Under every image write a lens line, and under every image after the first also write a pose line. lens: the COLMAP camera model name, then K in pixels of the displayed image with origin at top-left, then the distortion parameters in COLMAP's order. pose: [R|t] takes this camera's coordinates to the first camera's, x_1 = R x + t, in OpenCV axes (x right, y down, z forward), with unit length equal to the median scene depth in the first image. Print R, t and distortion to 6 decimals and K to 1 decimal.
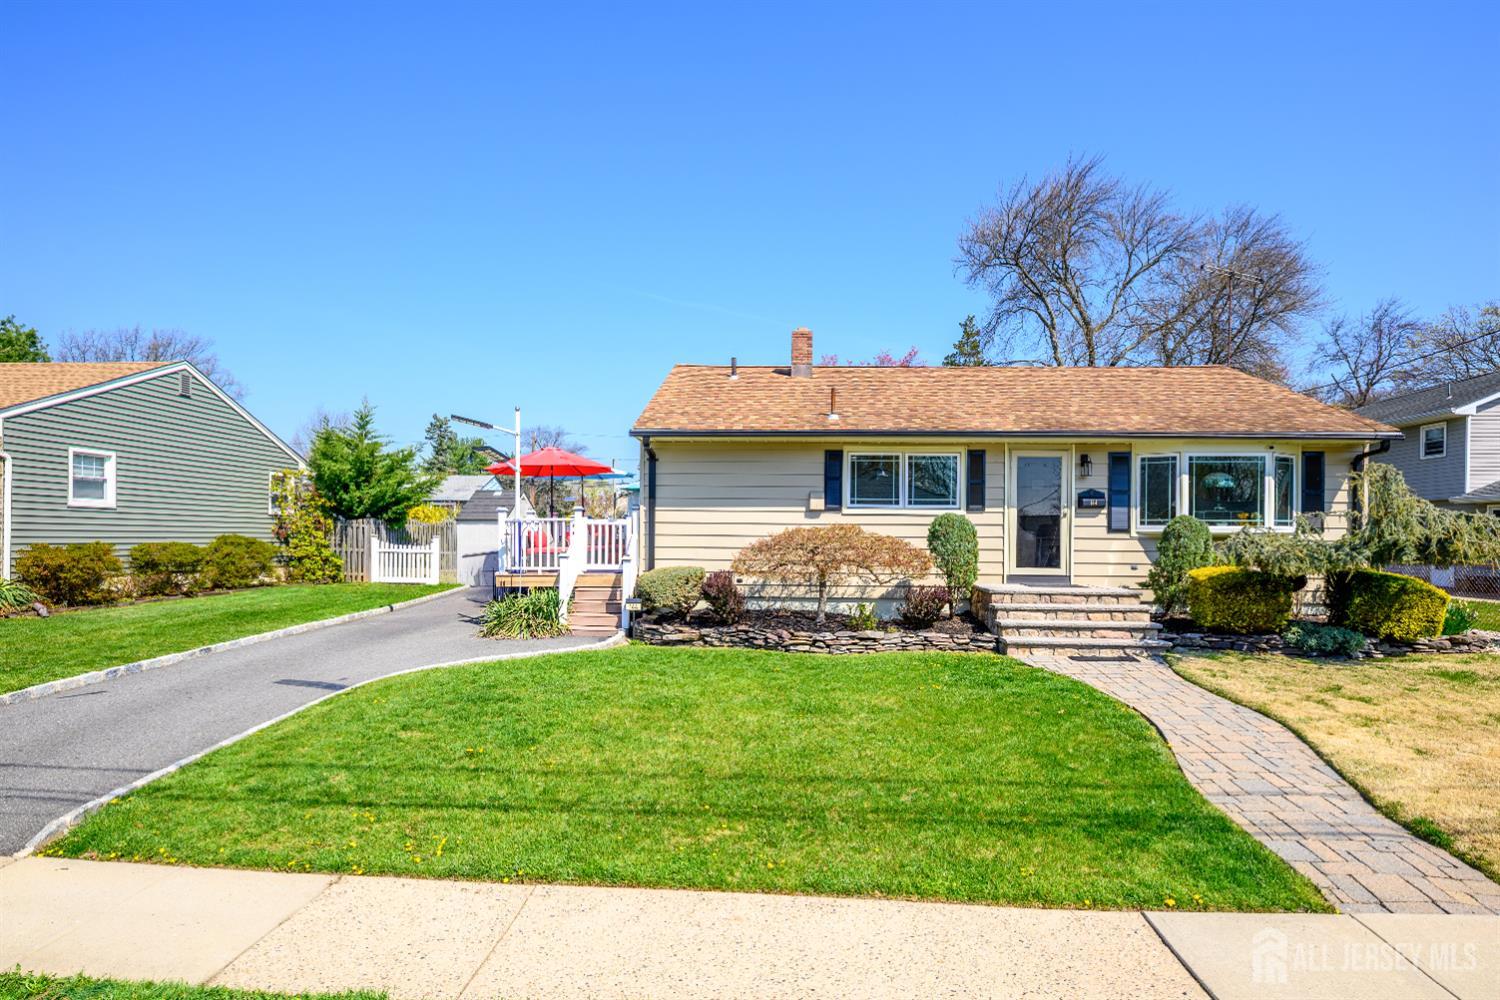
lens RADIAL K [[815.4, 0, 746.9], [0, 815.4, 537.0], [0, 0, 1]] dist [-0.003895, -0.001471]
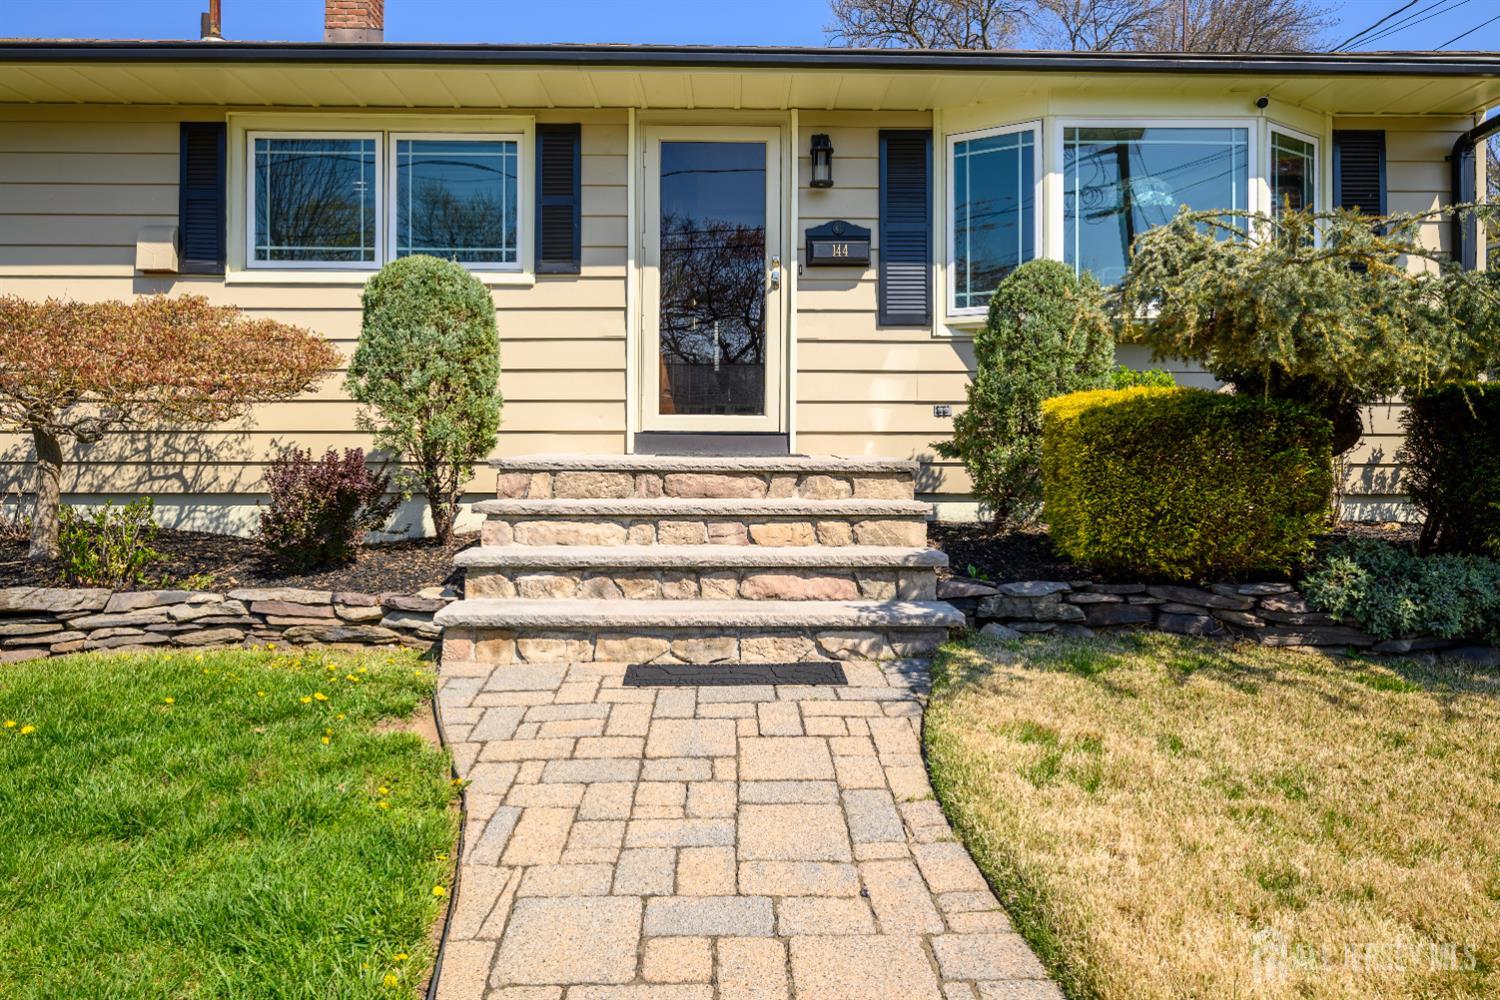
lens RADIAL K [[920.7, 0, 749.8], [0, 920.7, 428.9], [0, 0, 1]] dist [-0.002484, -0.000930]
pose [[0.998120, -0.005859, 0.061012, 0.350442], [0.006909, 0.999831, -0.017015, 0.053645], [-0.060902, 0.017405, 0.997992, 0.544729]]
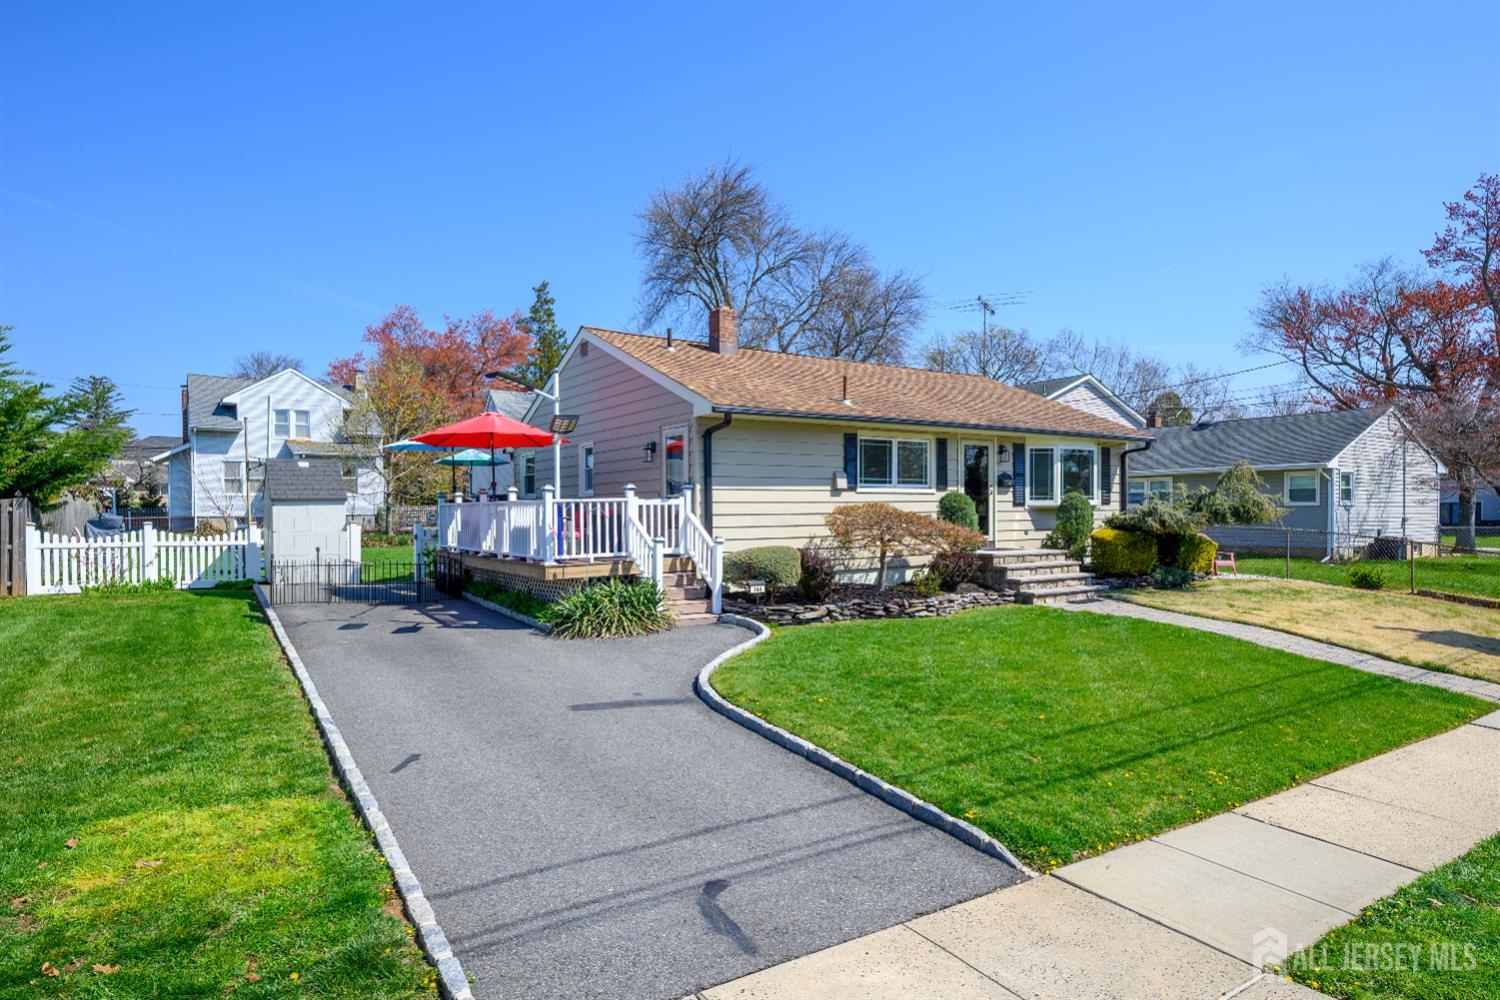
lens RADIAL K [[861.7, 0, 753.4], [0, 861.7, 506.4], [0, 0, 1]] dist [-0.004486, -0.000195]
pose [[0.799485, -0.013807, 0.600528, -0.699567], [0.015276, 0.999880, 0.002652, -0.015000], [-0.600492, 0.007054, 0.799600, 0.162005]]
